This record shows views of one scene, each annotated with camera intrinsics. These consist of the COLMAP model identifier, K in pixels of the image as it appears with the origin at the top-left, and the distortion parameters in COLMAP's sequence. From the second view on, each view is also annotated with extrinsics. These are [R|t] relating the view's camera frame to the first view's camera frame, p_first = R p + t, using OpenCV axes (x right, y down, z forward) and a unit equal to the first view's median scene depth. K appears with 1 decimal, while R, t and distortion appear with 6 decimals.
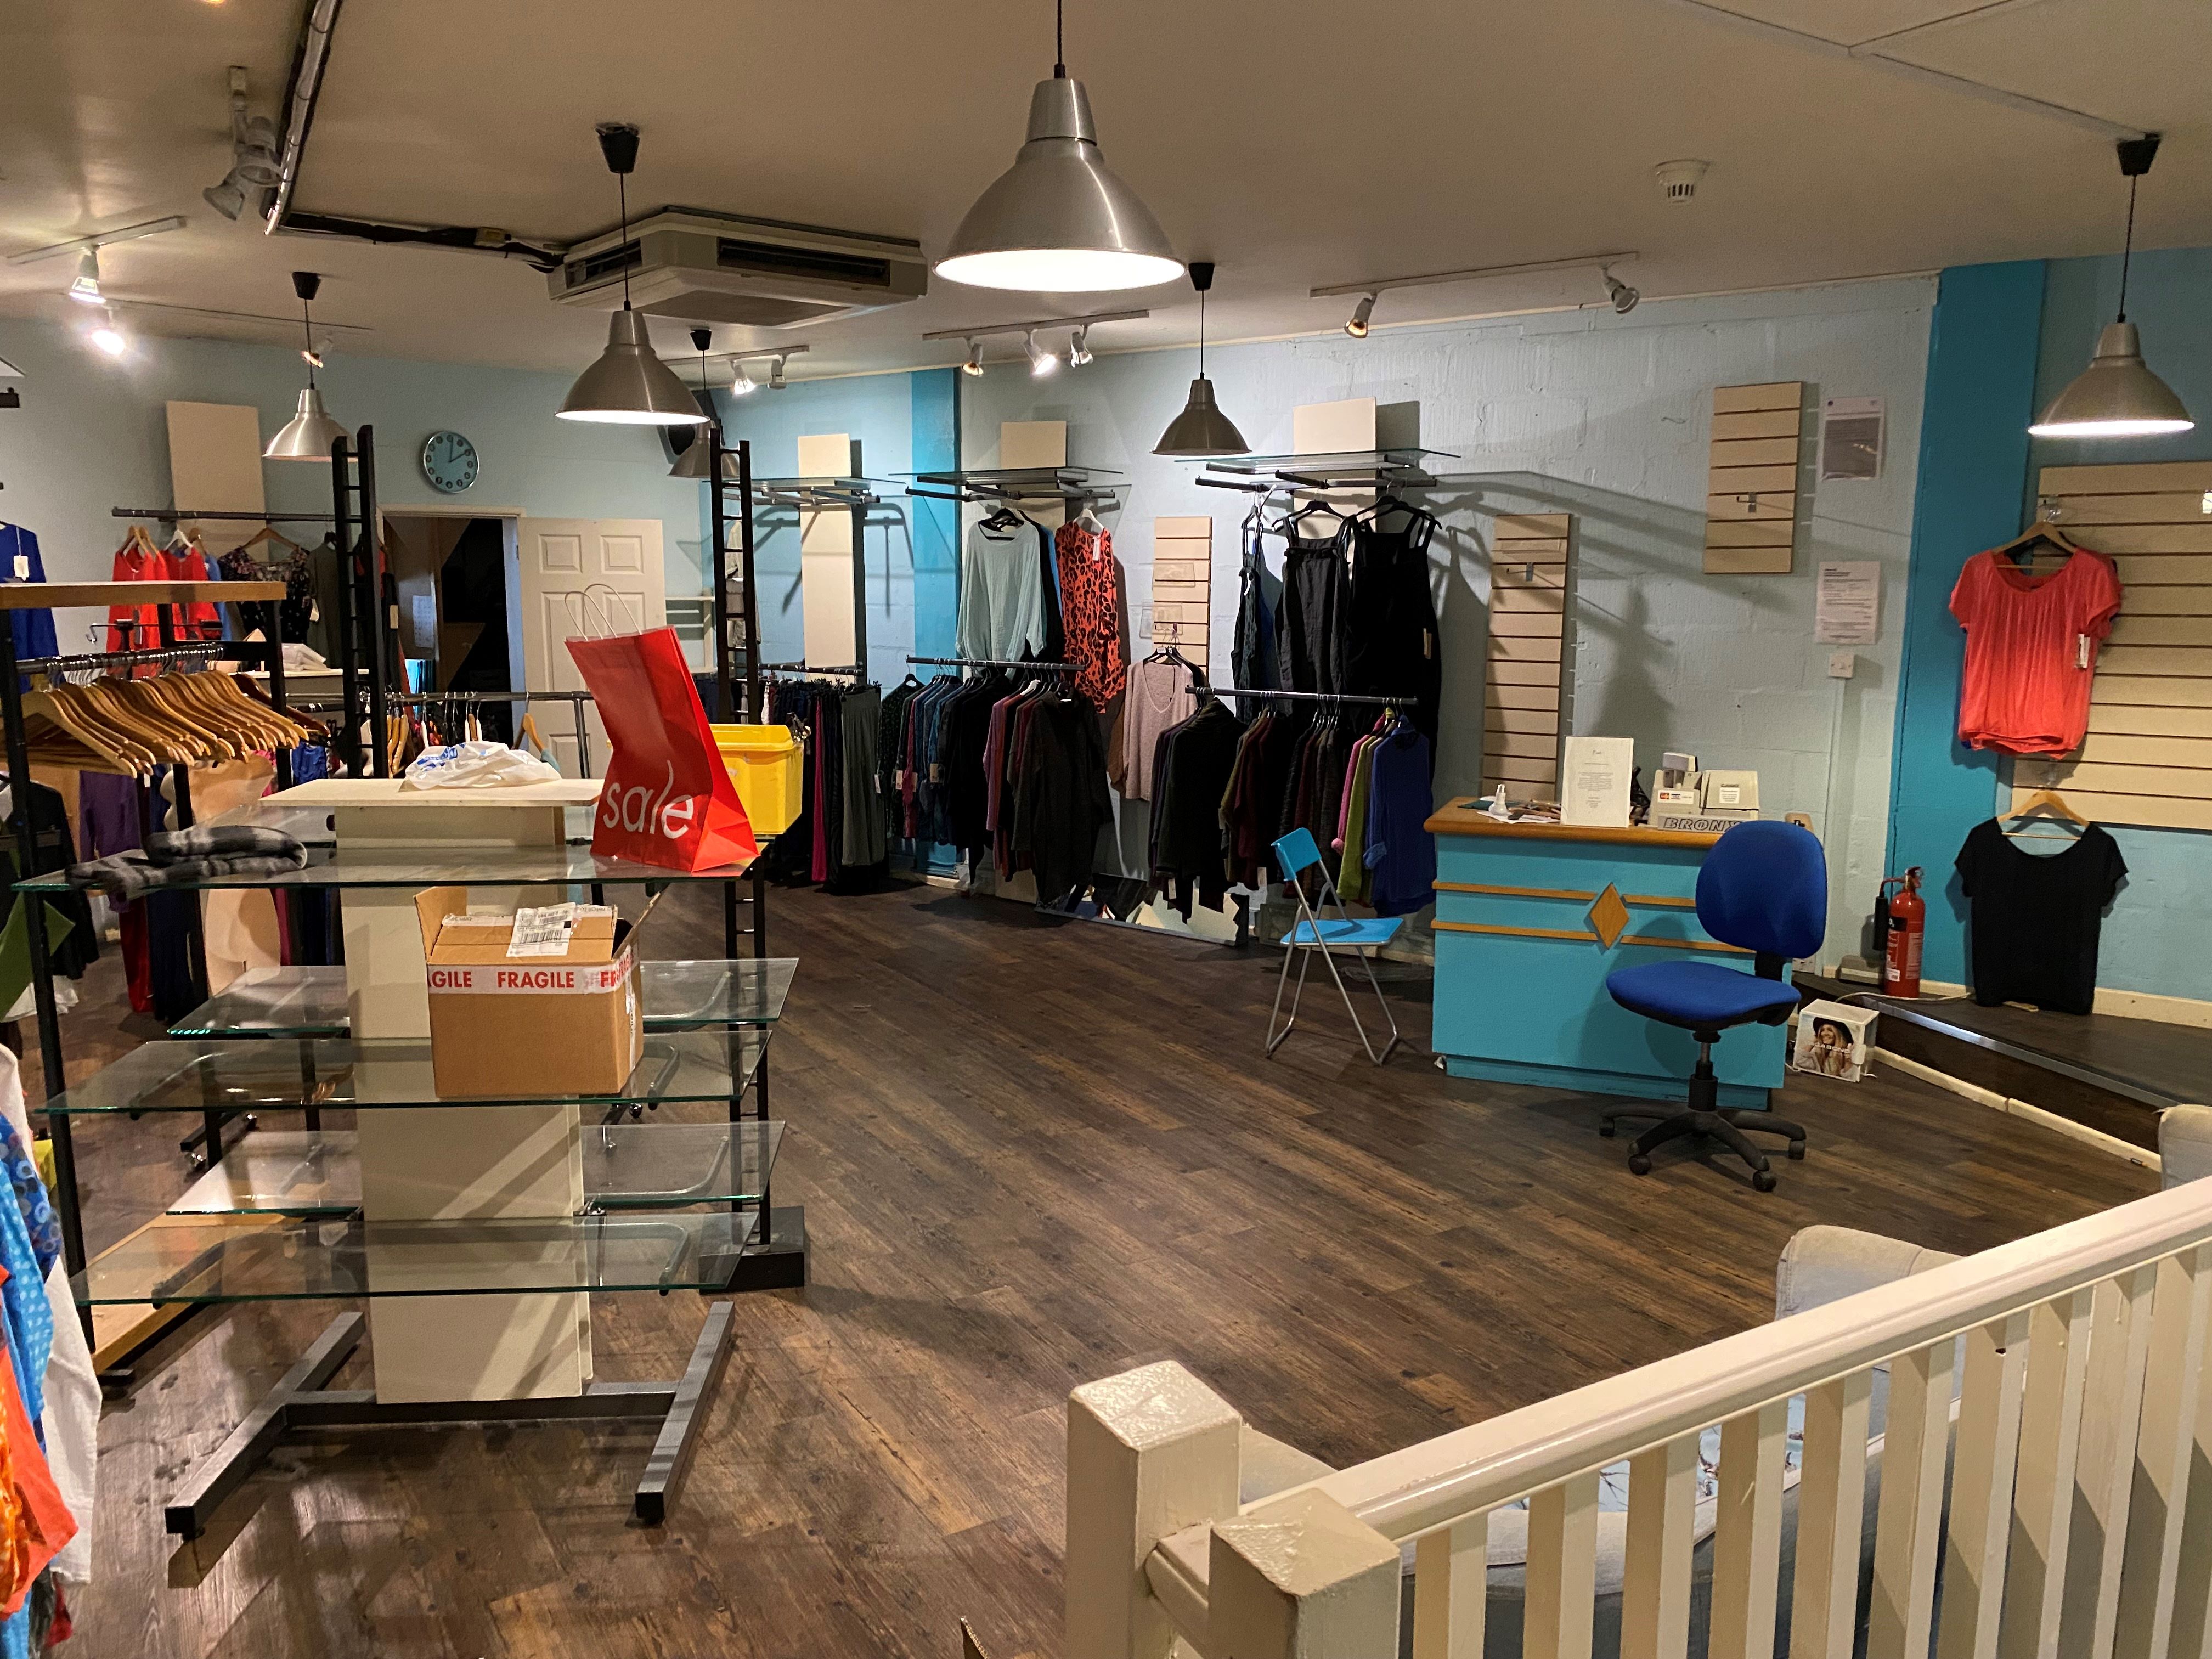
lens RADIAL K [[1674.1, 0, 1119.9], [0, 1674.1, 821.2], [0, 0, 1]] dist [0.036526, -0.039768]
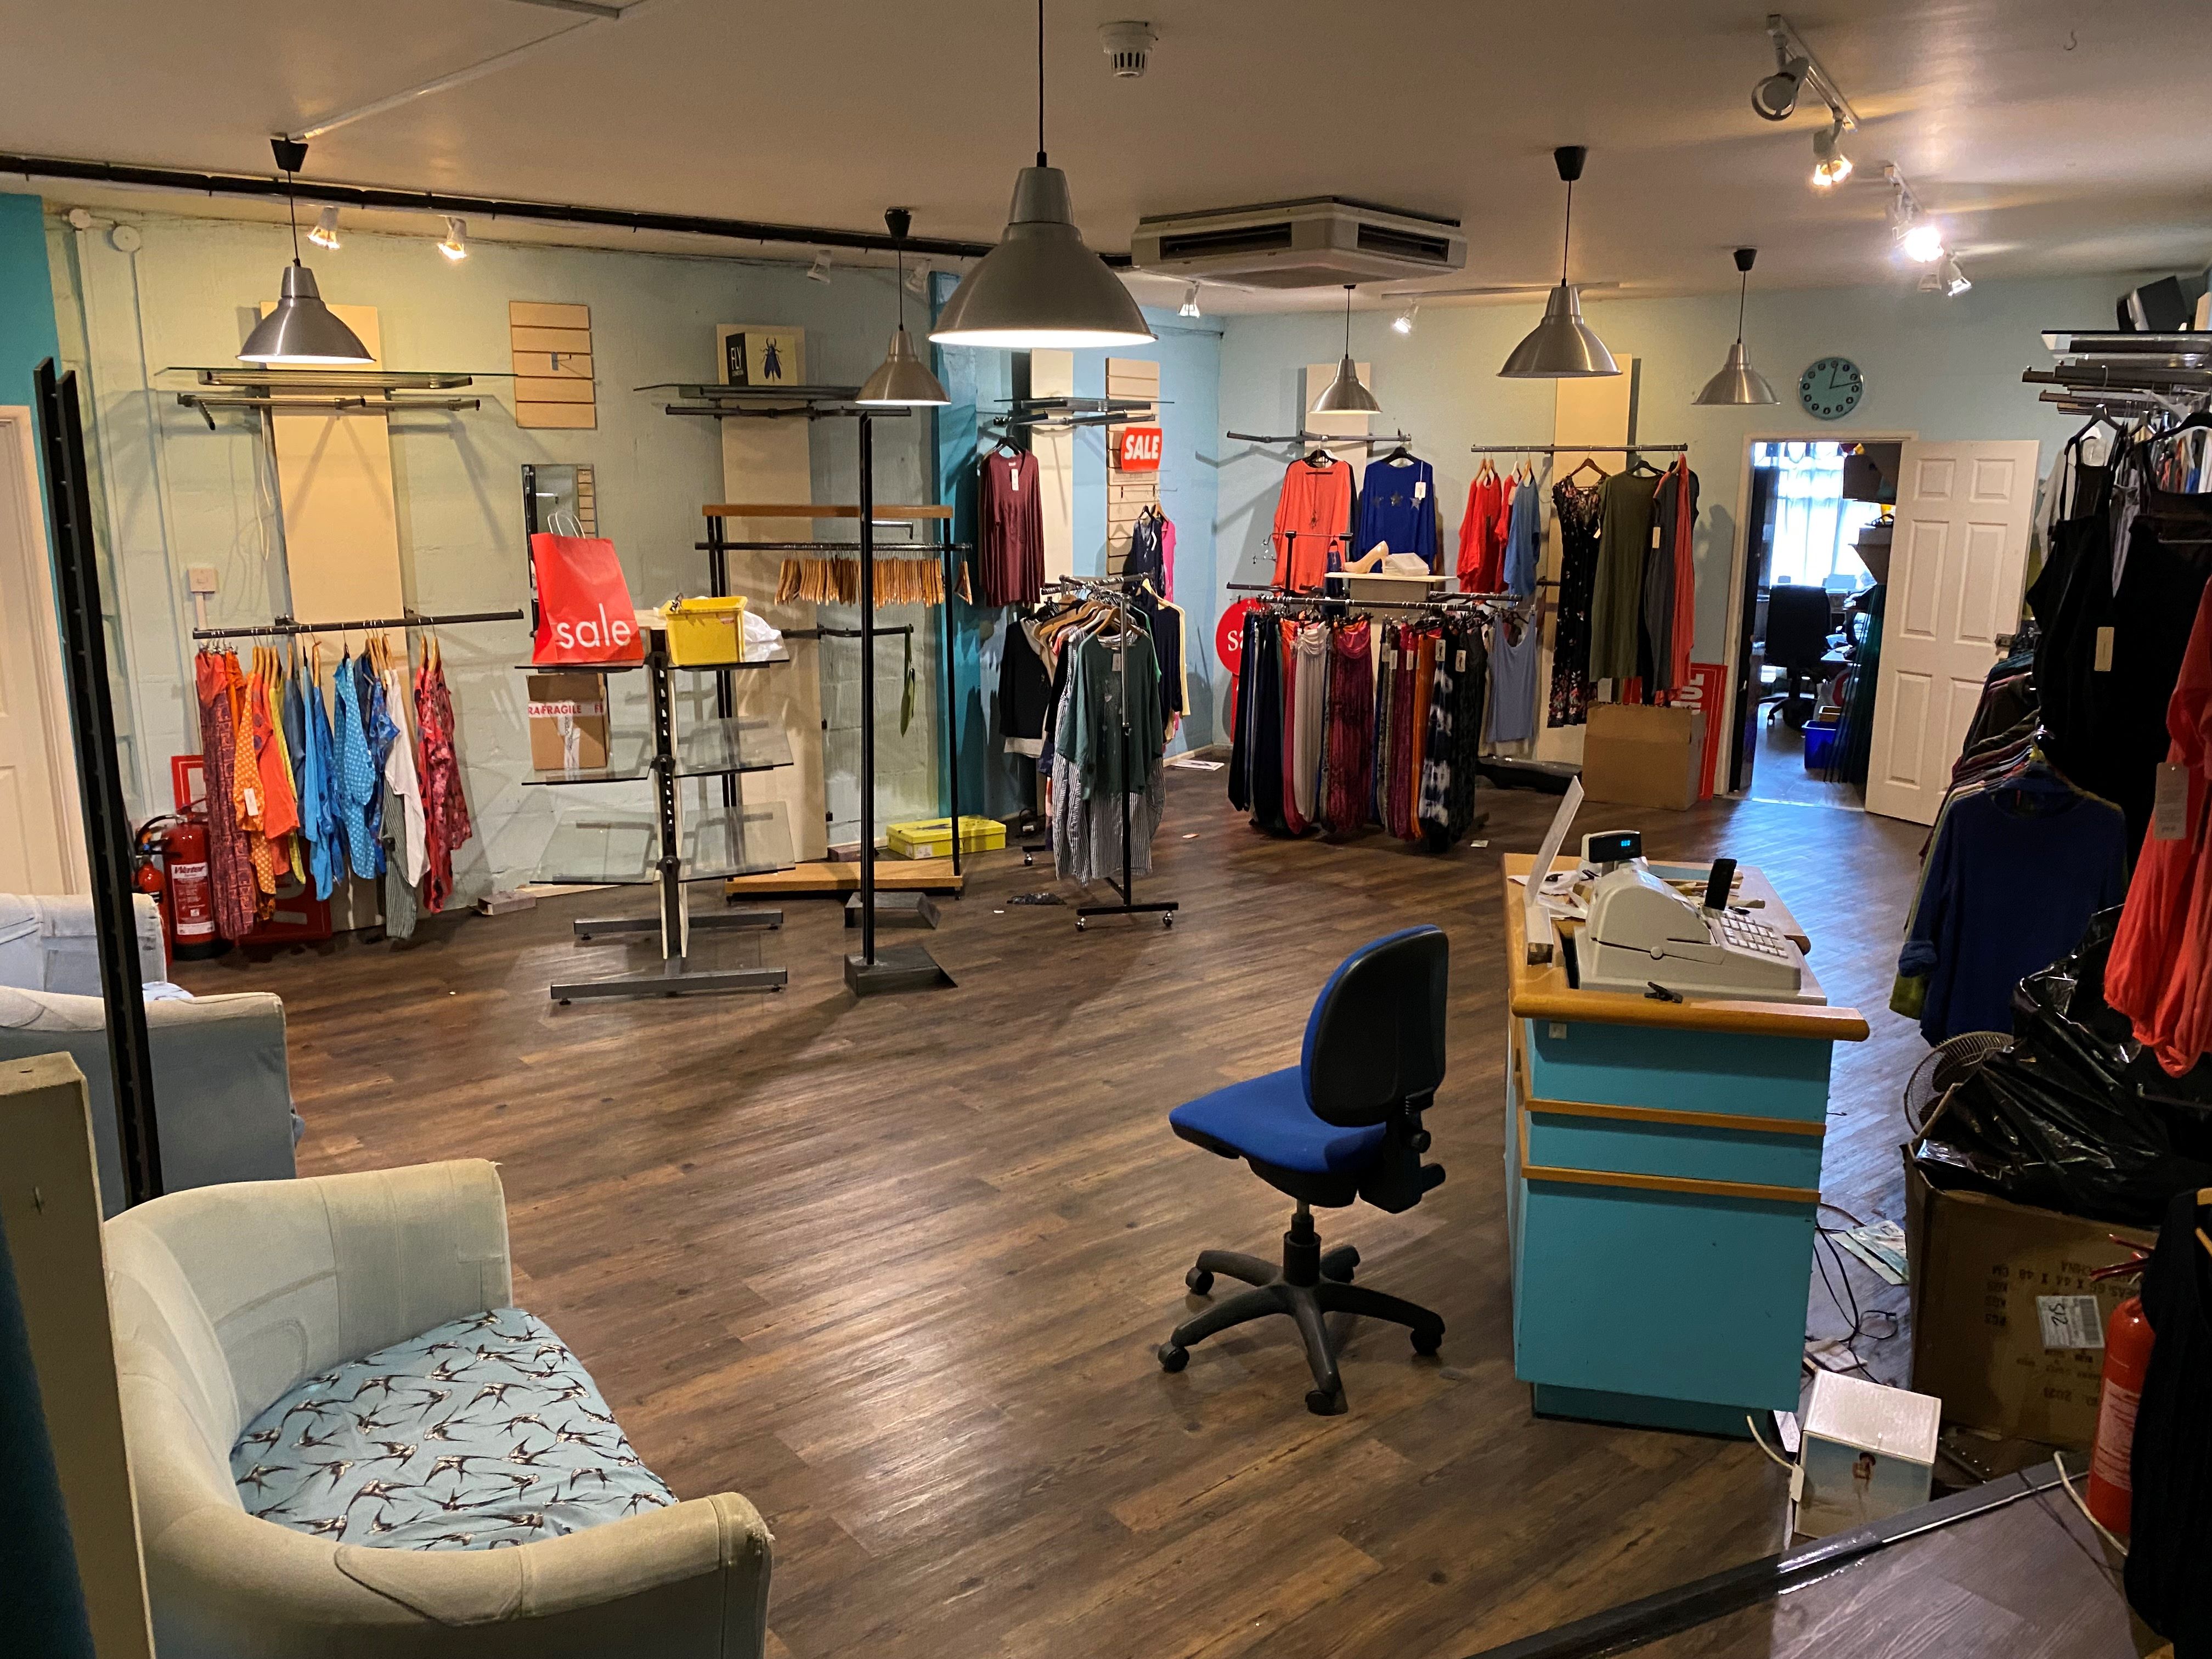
lens RADIAL K [[1674.1, 0, 1119.9], [0, 1674.1, 821.2], [0, 0, 1]] dist [0.036526, -0.039768]
pose [[0.161662, 0.202638, -0.965817, 0.634654], [-0.152391, 0.972078, 0.178443, -0.087295], [0.975009, 0.118334, 0.188029, 0.485984]]
